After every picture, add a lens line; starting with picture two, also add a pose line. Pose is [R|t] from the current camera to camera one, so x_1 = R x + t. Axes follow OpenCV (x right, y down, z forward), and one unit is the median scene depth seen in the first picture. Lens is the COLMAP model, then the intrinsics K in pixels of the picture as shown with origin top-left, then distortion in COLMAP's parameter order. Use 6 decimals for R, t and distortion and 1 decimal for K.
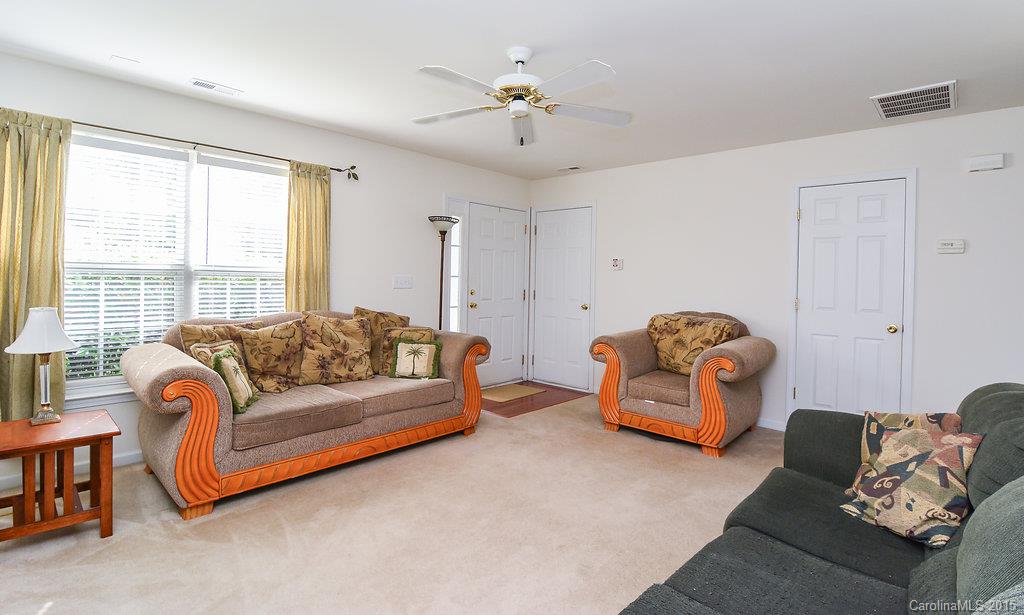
lens RADIAL K [[504.0, 0, 505.6], [0, 504.0, 279.0], [0, 0, 1]] dist [-0.000030, -0.000138]
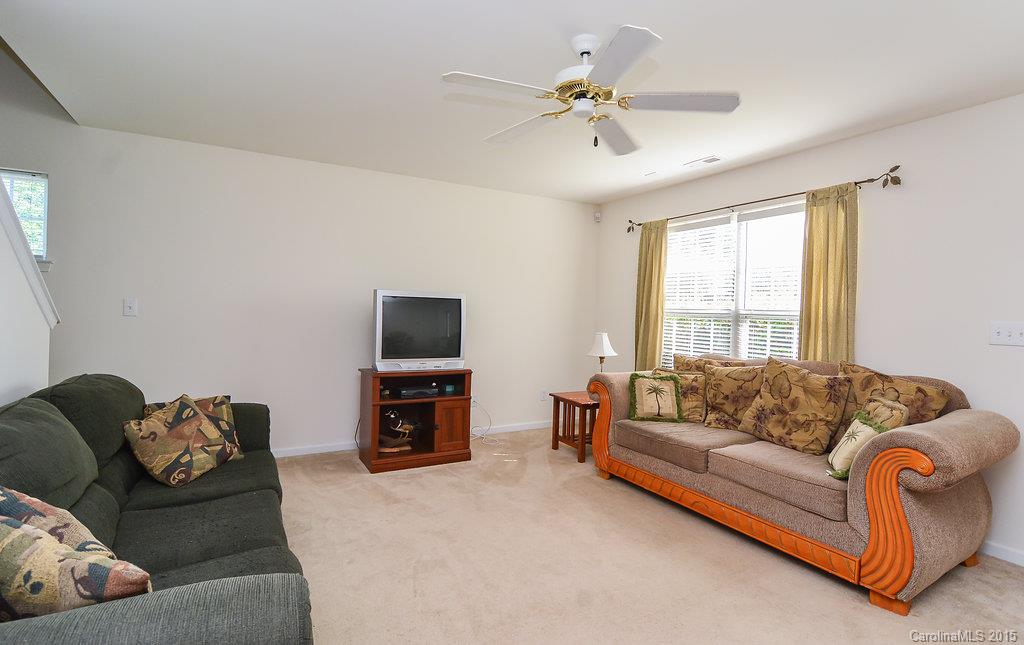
lens RADIAL K [[487.0, 0, 516.3], [0, 487.0, 311.2], [0, 0, 1]] dist [0.000020, -0.014911]
pose [[-0.292196, -0.023365, -0.956073, 0.584151], [-0.036477, 0.999246, -0.013272, 0.009428], [0.955663, 0.030996, -0.292828, 0.810370]]
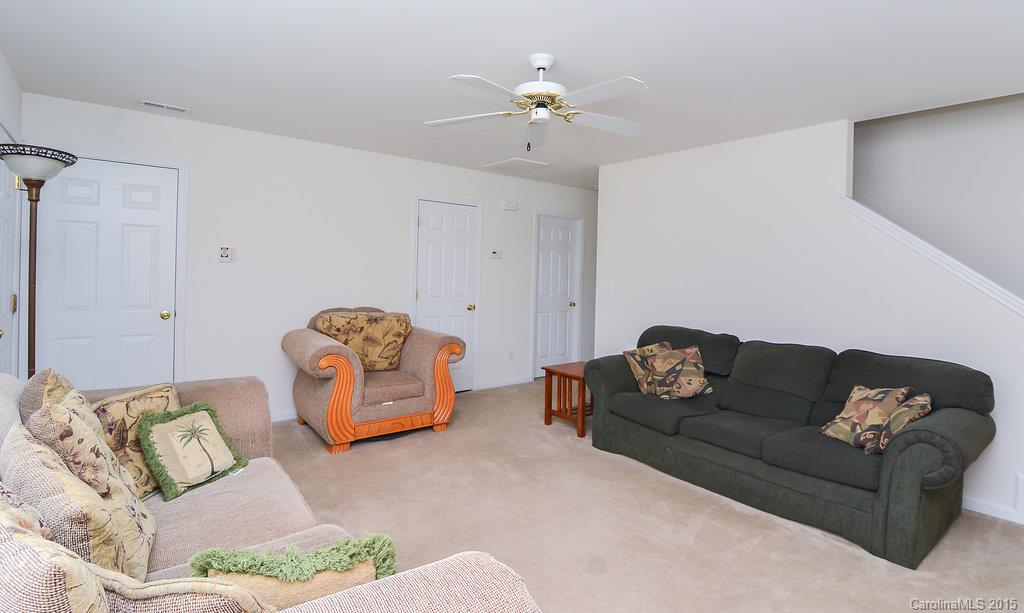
lens RADIAL K [[504.0, 0, 505.6], [0, 504.0, 278.0], [0, 0, 1]] dist [-0.000030, -0.000138]
pose [[0.152785, -0.022089, 0.988013, -0.672145], [-0.008318, 0.999686, 0.023636, -0.025345], [-0.988225, -0.011829, 0.152553, 0.662755]]
